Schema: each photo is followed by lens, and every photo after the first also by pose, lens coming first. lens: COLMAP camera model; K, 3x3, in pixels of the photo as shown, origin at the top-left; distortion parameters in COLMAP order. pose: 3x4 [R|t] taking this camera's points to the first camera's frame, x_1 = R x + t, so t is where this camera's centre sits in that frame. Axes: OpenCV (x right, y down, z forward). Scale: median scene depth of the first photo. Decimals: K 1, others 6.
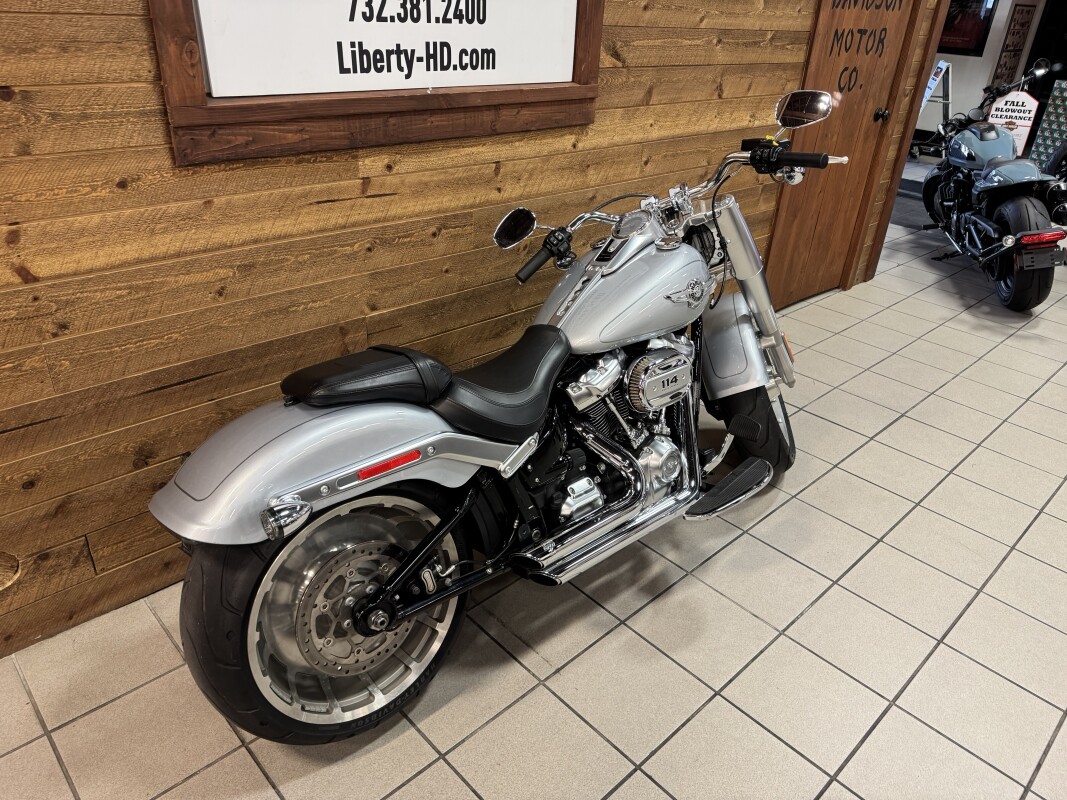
lens RADIAL K [[757.9, 0, 546.2], [0, 757.9, 403.6], [0, 0, 1]] dist [0.085431, -0.112384]
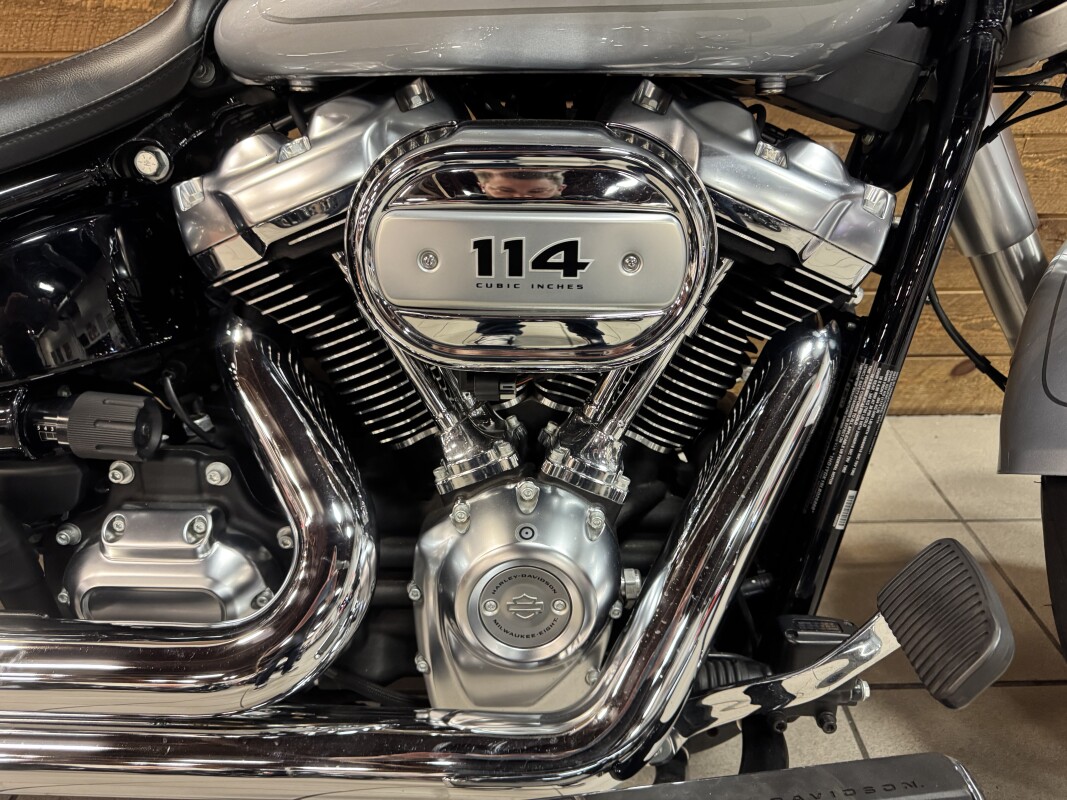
lens RADIAL K [[771.6, 0, 549.4], [0, 771.6, 399.6], [0, 0, 1]] dist [-0.006311, -0.001959]
pose [[0.734940, 0.291755, -0.612162, 0.285903], [-0.287222, 0.951672, 0.108737, -0.013941], [0.614303, 0.095911, 0.783220, 0.748047]]
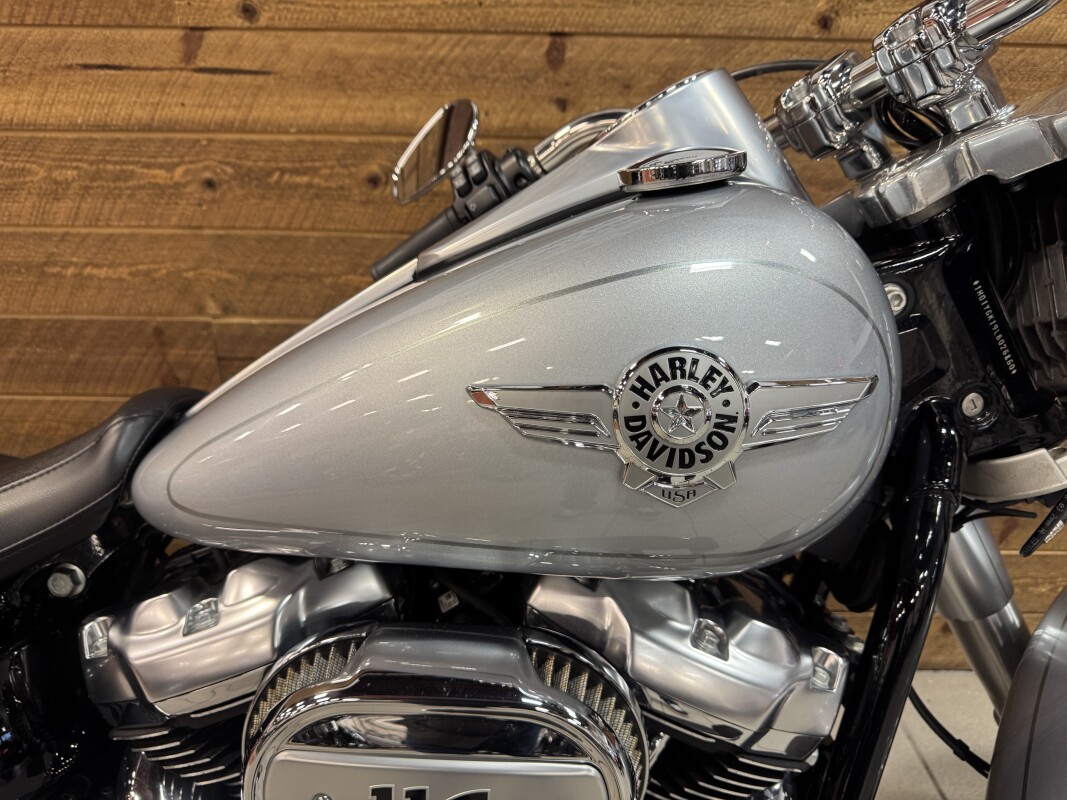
lens RADIAL K [[776.2, 0, 533.5], [0, 776.2, 400.0], [0, 0, 1]] dist [-0.004419, -0.003359]
pose [[0.716134, 0.226617, -0.660149, 0.264838], [-0.307605, 0.951488, -0.007064, -0.125672], [0.626523, 0.208124, 0.751102, 0.755313]]
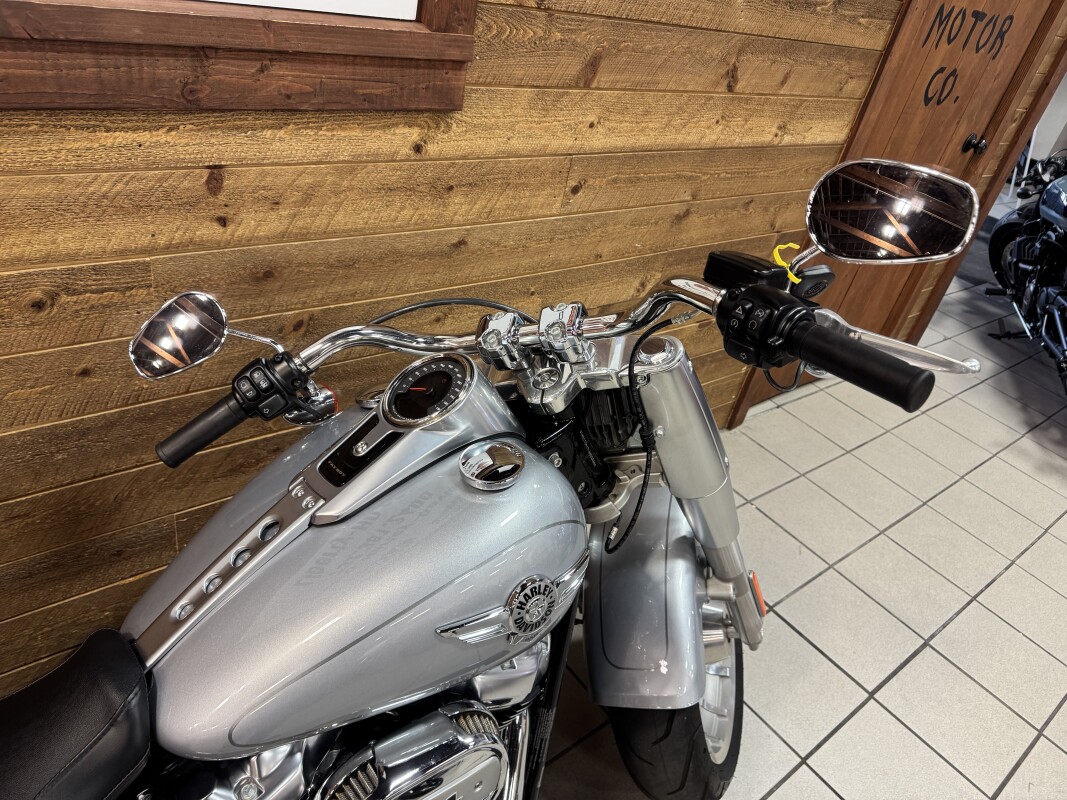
lens RADIAL K [[756.4, 0, 533.5], [0, 756.4, 400.0], [0, 0, 1]] dist [0.043894, -0.049887]
pose [[0.986123, 0.165995, -0.002576, 0.163237], [-0.165282, 0.983105, 0.078656, -0.257614], [0.015589, -0.077139, 0.996899, 0.551757]]
